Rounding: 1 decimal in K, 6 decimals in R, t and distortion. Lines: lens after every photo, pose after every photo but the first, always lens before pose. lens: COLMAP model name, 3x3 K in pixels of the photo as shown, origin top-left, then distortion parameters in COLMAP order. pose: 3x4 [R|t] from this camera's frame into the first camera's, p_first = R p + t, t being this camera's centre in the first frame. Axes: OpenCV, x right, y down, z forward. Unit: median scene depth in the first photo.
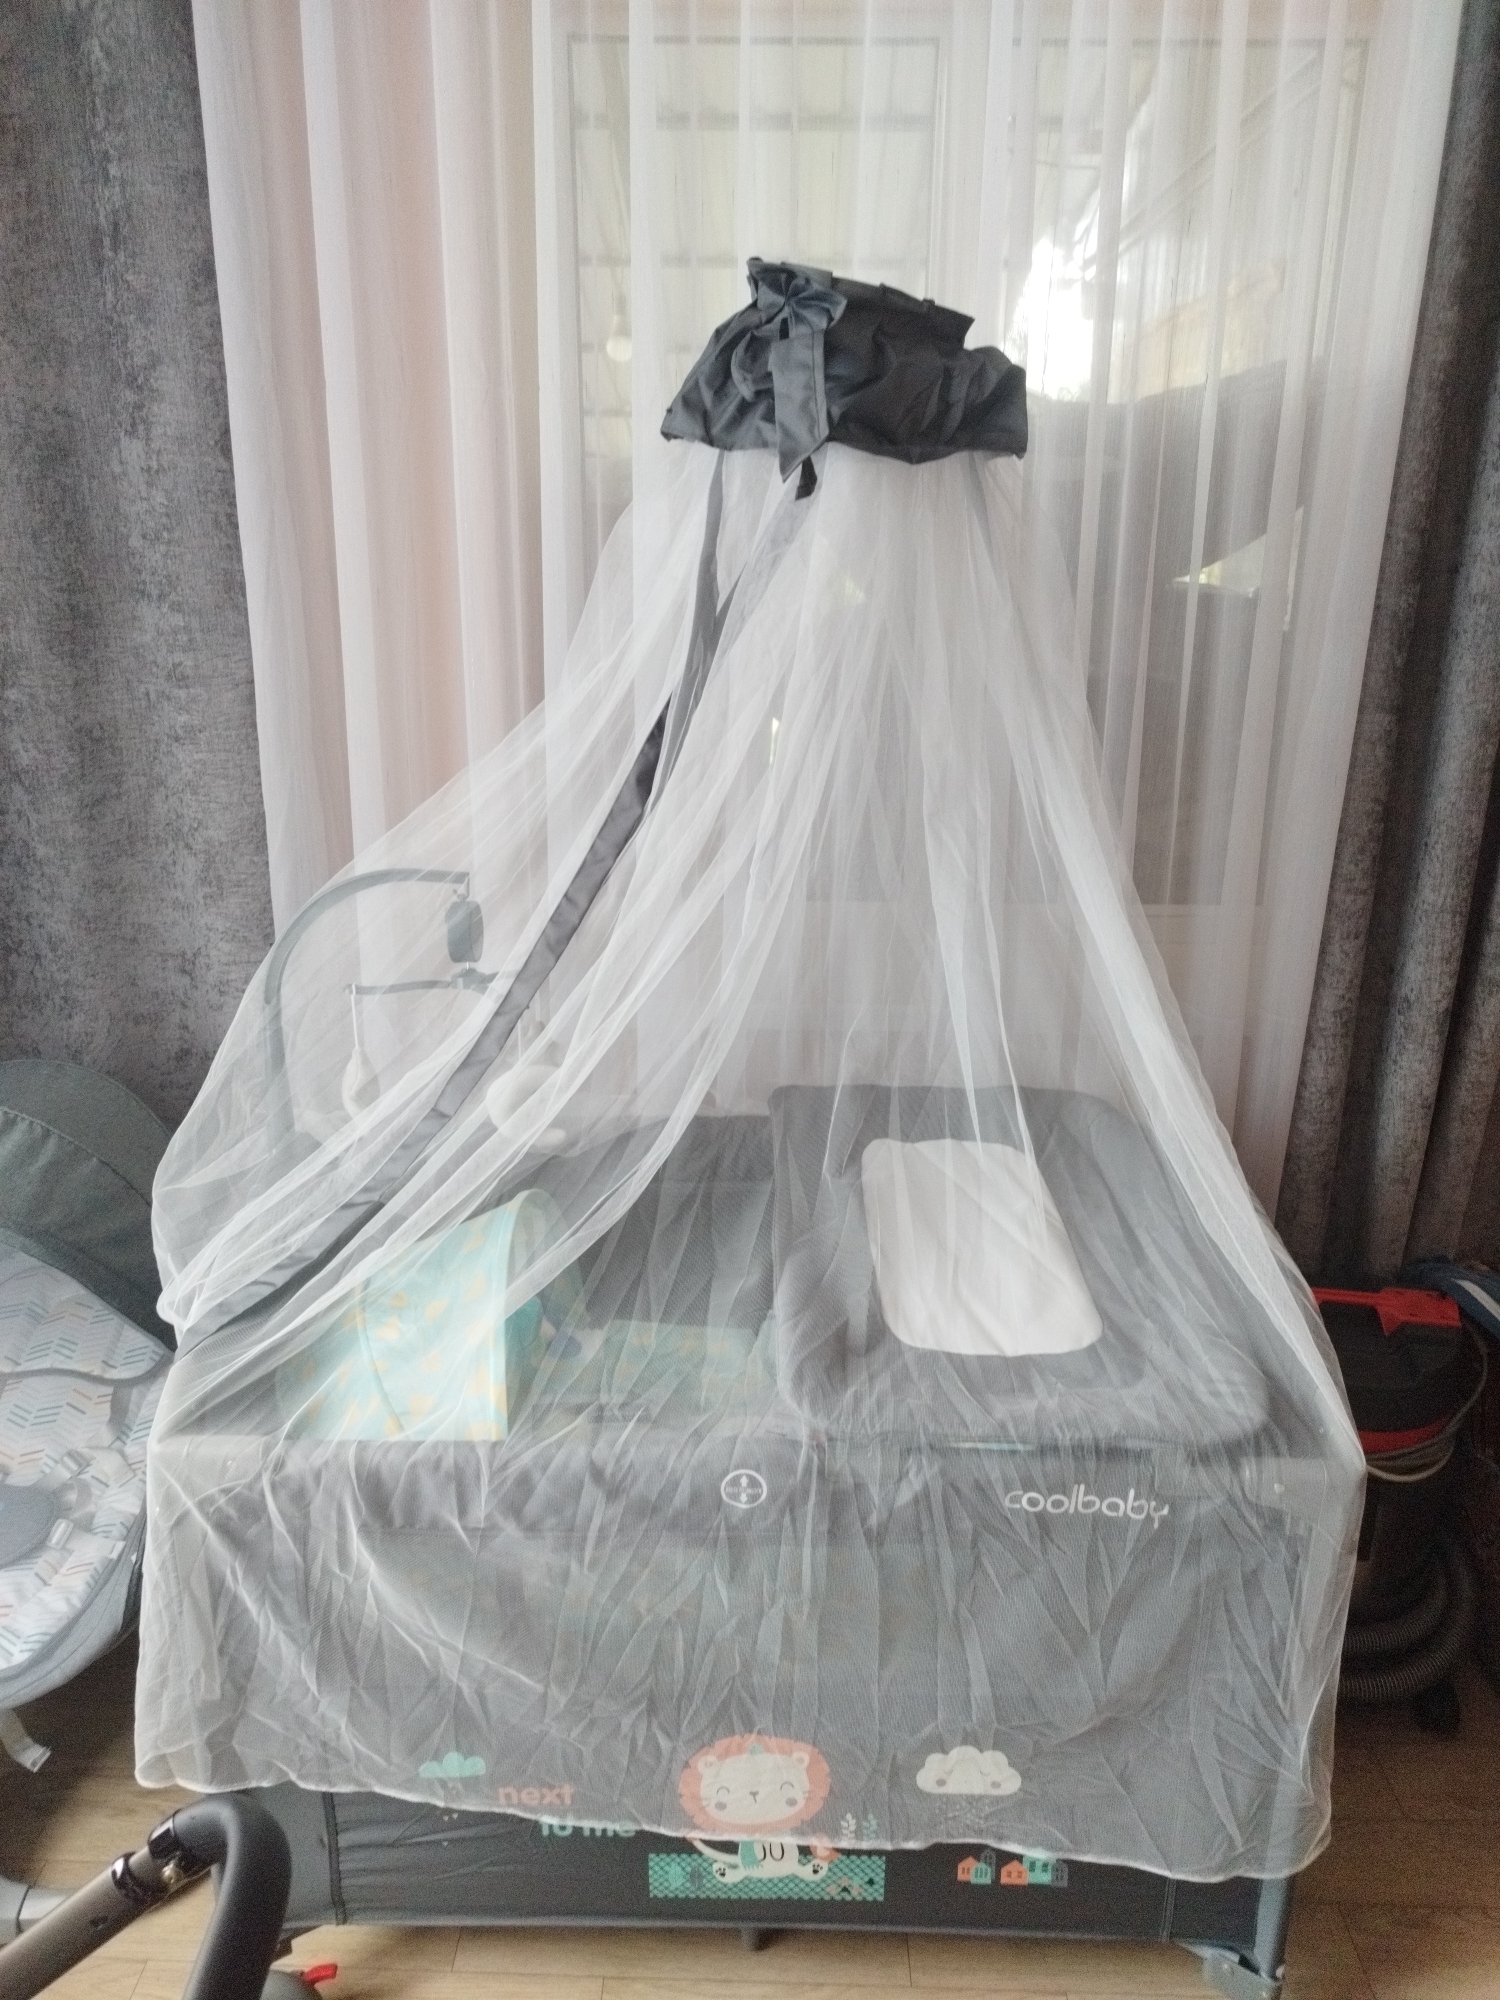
lens RADIAL K [[1425.5, 0, 747.4], [0, 1425.5, 1007.8], [0, 0, 1]] dist [0.005976, -0.003414]
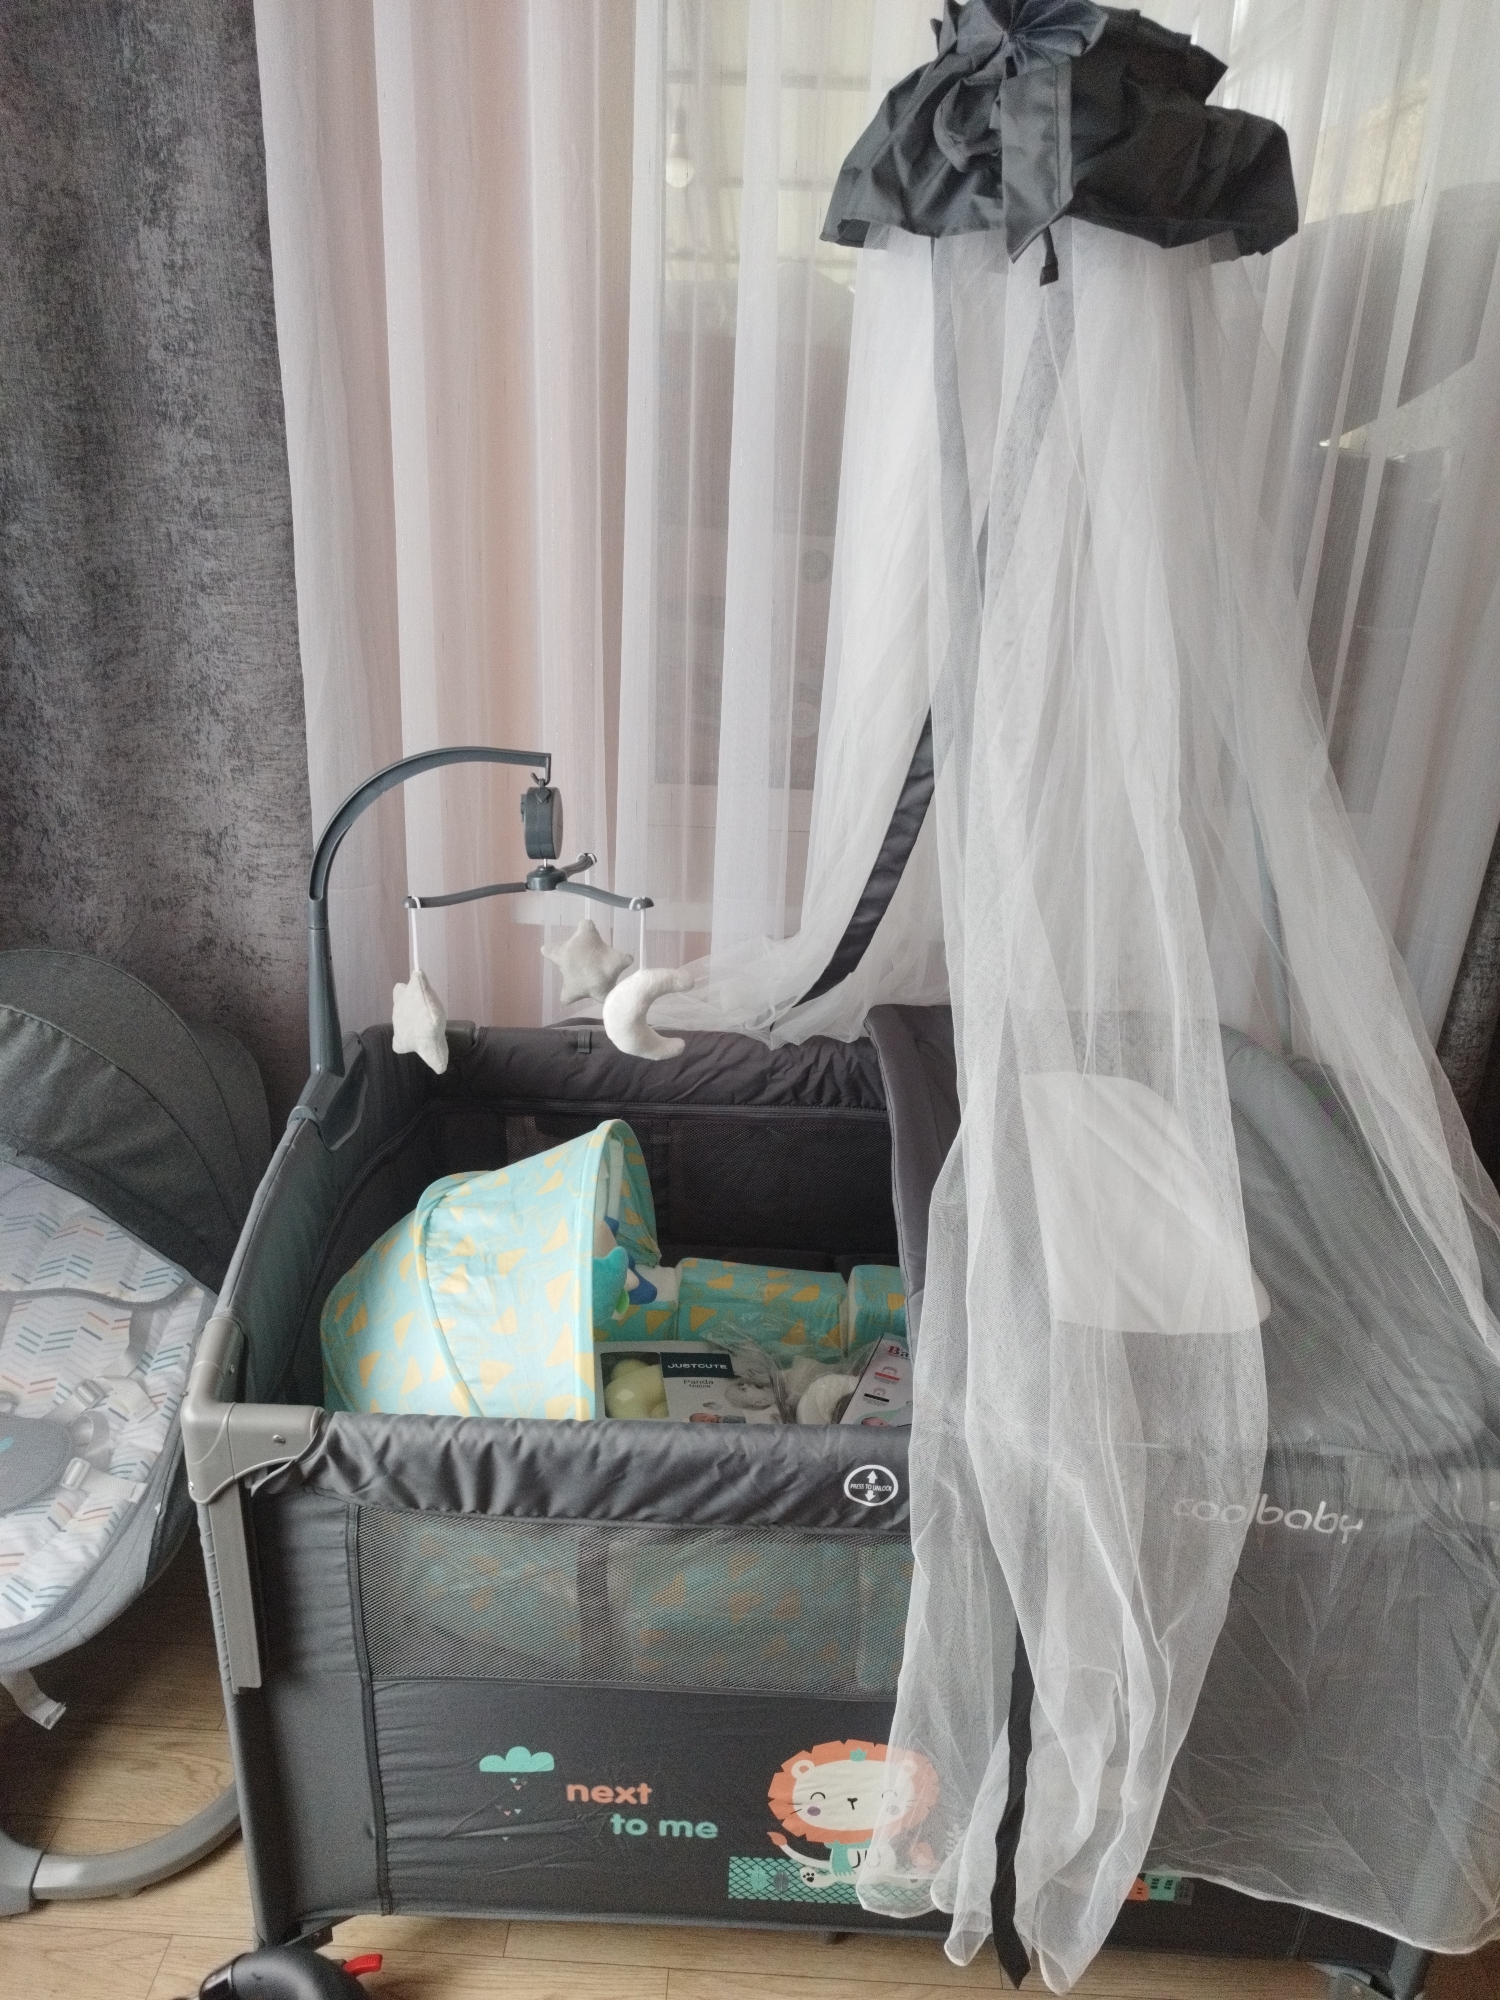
lens RADIAL K [[1430.4, 0, 753.8], [0, 1430.4, 999.0], [0, 0, 1]] dist [0.018103, -0.020271]
pose [[0.999533, 0.030531, 0.001306, -0.057563], [-0.030543, 0.996761, 0.074398, -0.013089], [0.000969, -0.074403, 0.997228, 0.107121]]
